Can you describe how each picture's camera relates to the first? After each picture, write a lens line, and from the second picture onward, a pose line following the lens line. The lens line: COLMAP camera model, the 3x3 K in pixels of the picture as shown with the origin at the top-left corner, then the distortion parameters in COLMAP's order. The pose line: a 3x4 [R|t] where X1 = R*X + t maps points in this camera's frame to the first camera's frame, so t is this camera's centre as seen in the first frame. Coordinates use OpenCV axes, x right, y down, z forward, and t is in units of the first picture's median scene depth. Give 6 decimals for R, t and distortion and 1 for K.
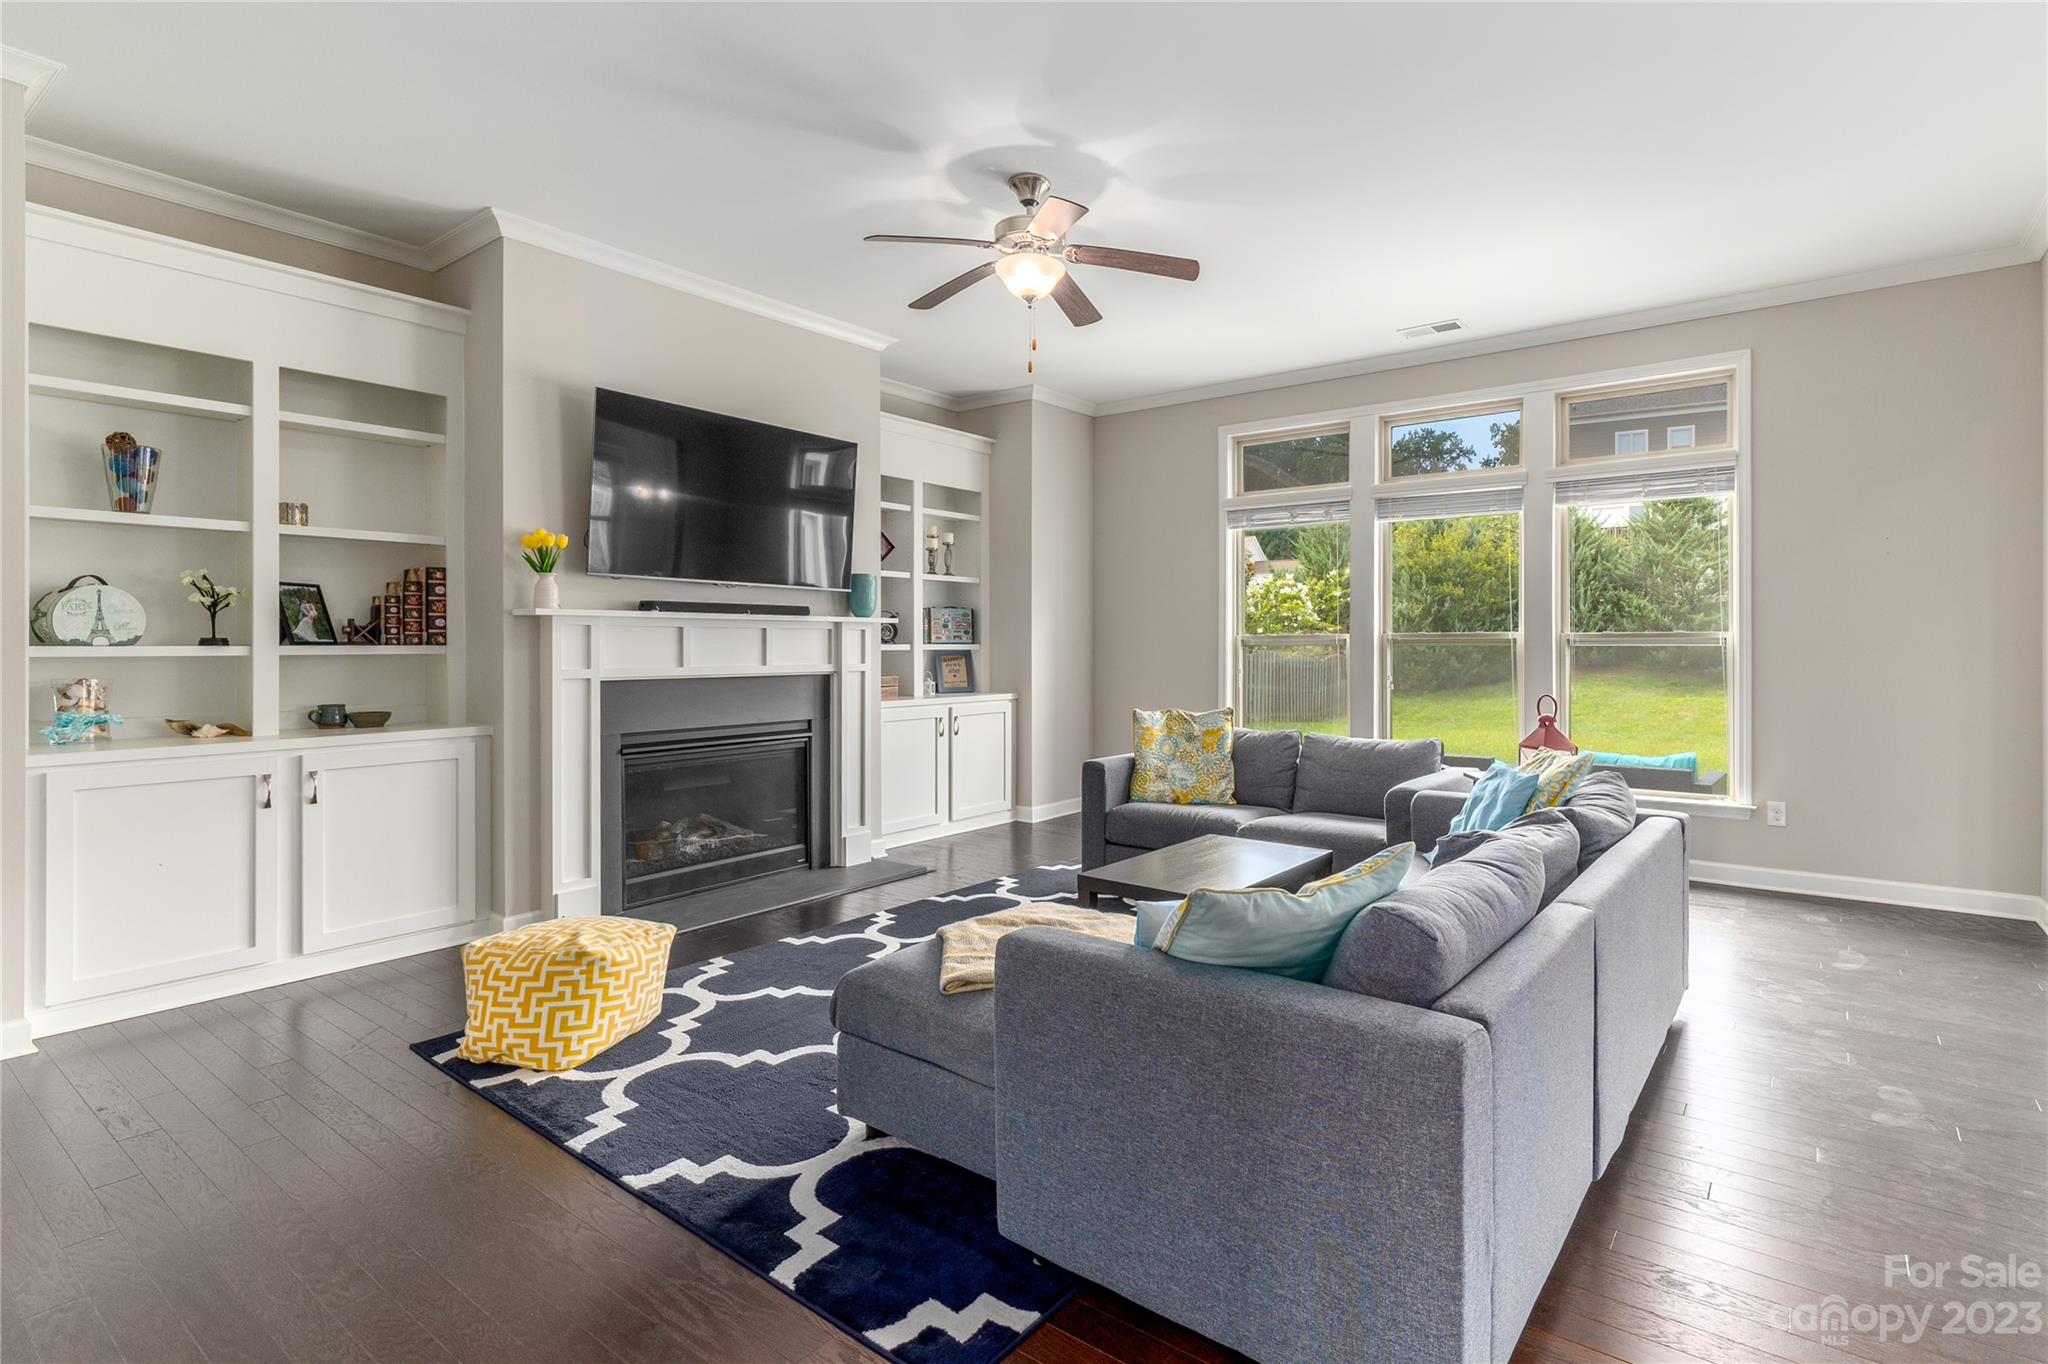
lens RADIAL K [[994.2, 0, 1034.9], [0, 994.2, 642.8], [0, 0, 1]] dist [-0.005304, -0.000324]
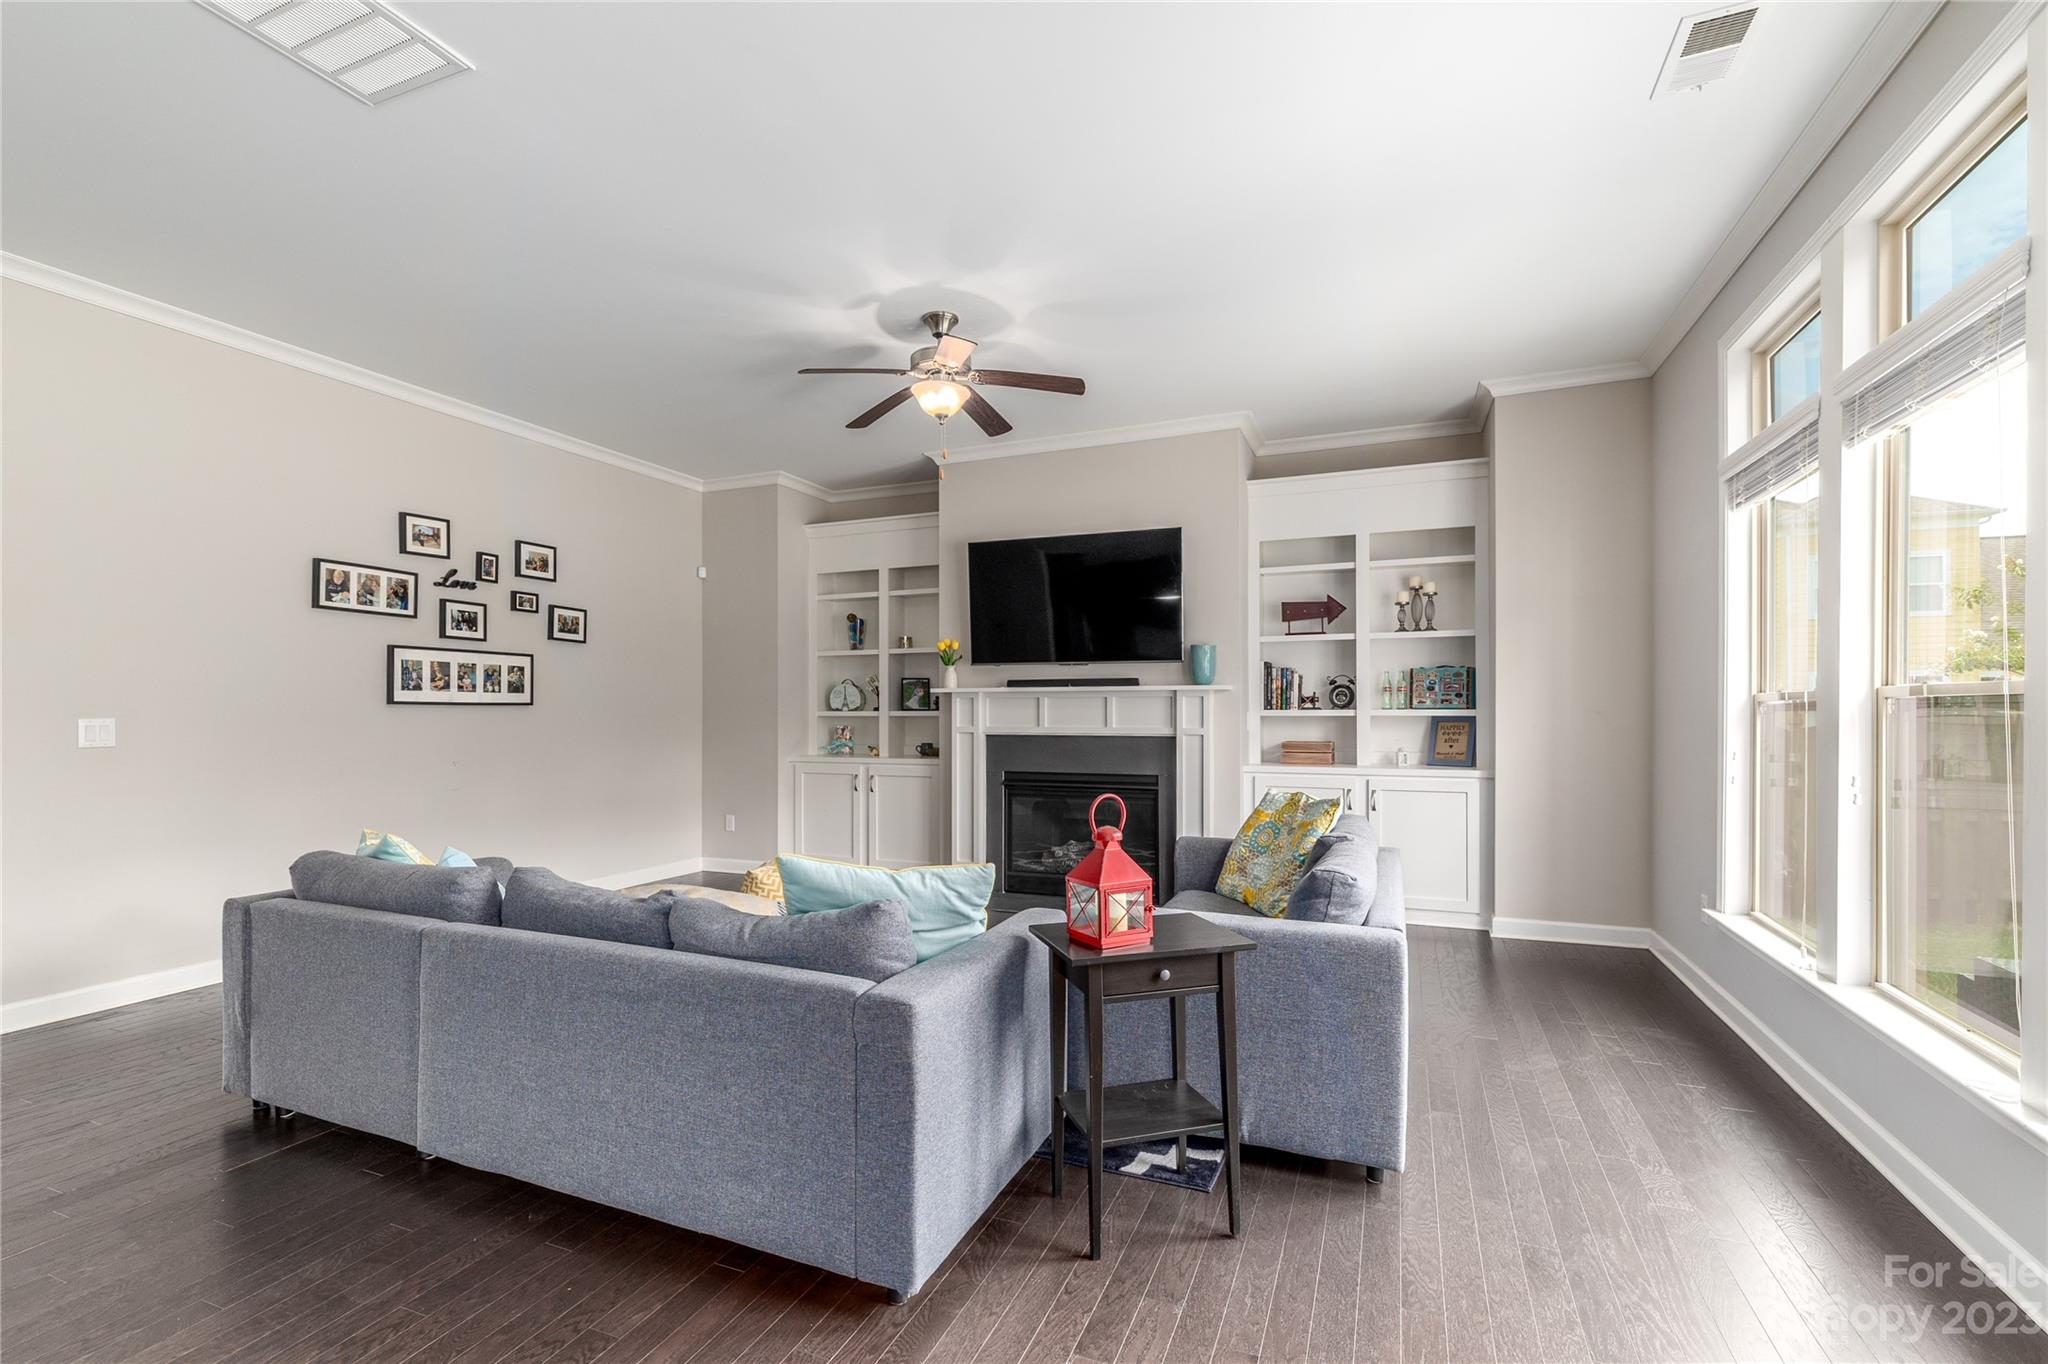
lens RADIAL K [[891.2, 0, 1025.1], [0, 891.2, 713.2], [0, 0, 1]] dist [0.001750, 0.000176]
pose [[0.271150, 0.004825, -0.962525, 0.891167], [0.004884, 0.999968, 0.006389, -0.002675], [0.962525, -0.006433, 0.271118, 0.694243]]
